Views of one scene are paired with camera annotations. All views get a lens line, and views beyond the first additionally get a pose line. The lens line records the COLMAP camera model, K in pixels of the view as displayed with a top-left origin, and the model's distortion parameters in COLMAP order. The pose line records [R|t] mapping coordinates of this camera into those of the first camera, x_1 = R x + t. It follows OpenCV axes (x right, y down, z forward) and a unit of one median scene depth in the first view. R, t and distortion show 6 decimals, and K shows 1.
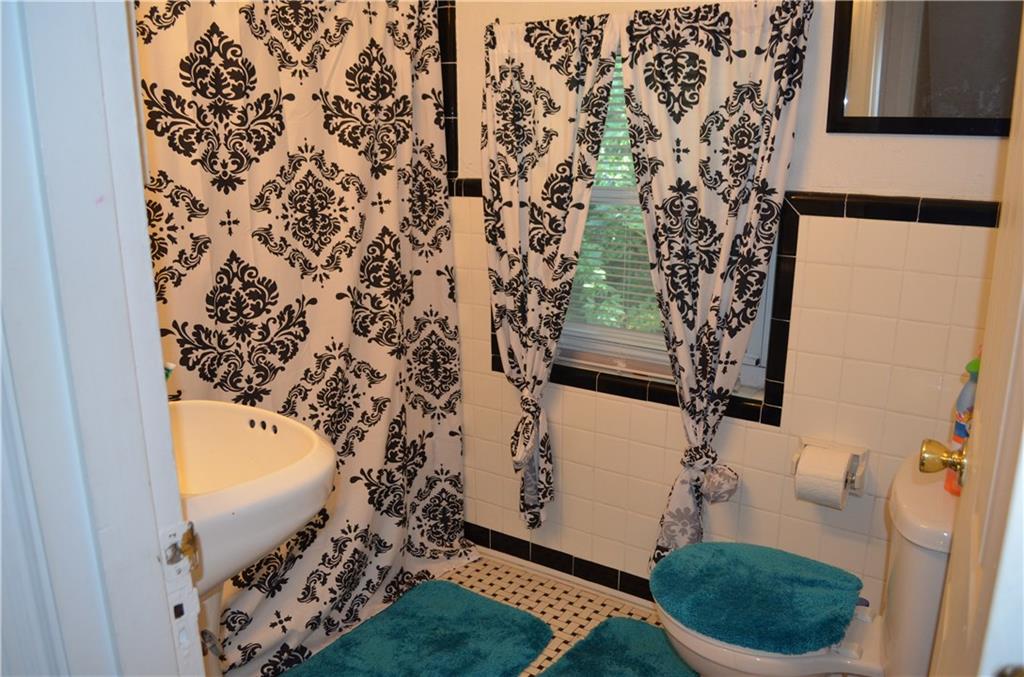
lens RADIAL K [[803.3, 0, 516.6], [0, 803.3, 343.9], [0, 0, 1]] dist [-0.079692, 0.006657]
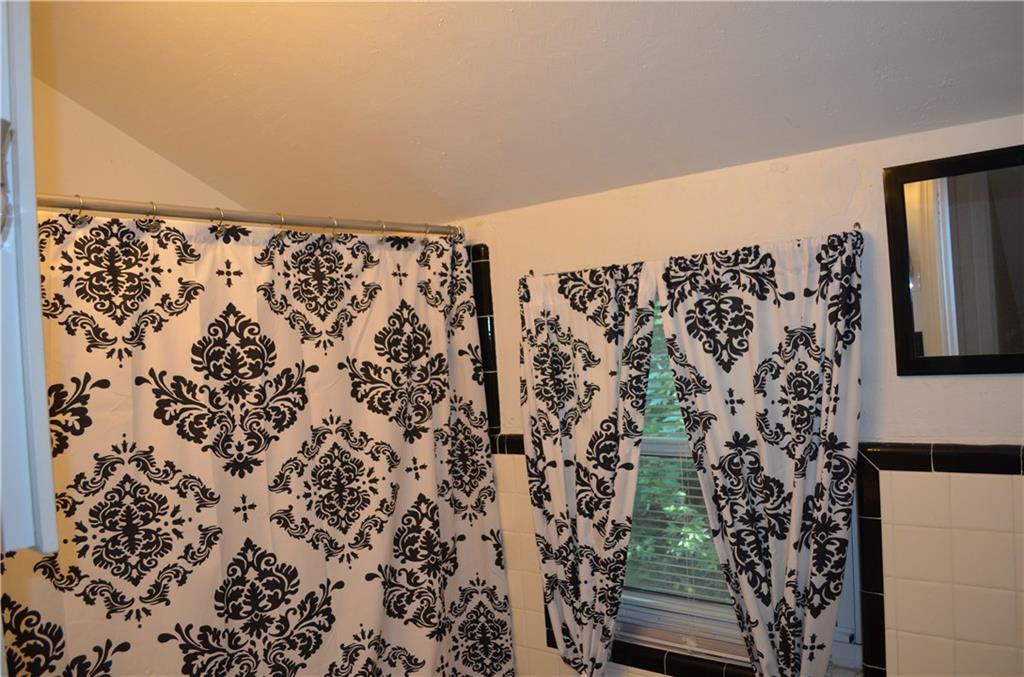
lens RADIAL K [[803.3, 0, 516.6], [0, 803.3, 343.9], [0, 0, 1]] dist [-0.079692, 0.006657]
pose [[0.992655, -0.064140, -0.102578, 0.058105], [0.036453, 0.967059, -0.251927, -0.087218], [0.115358, 0.246337, 0.962294, 0.089492]]
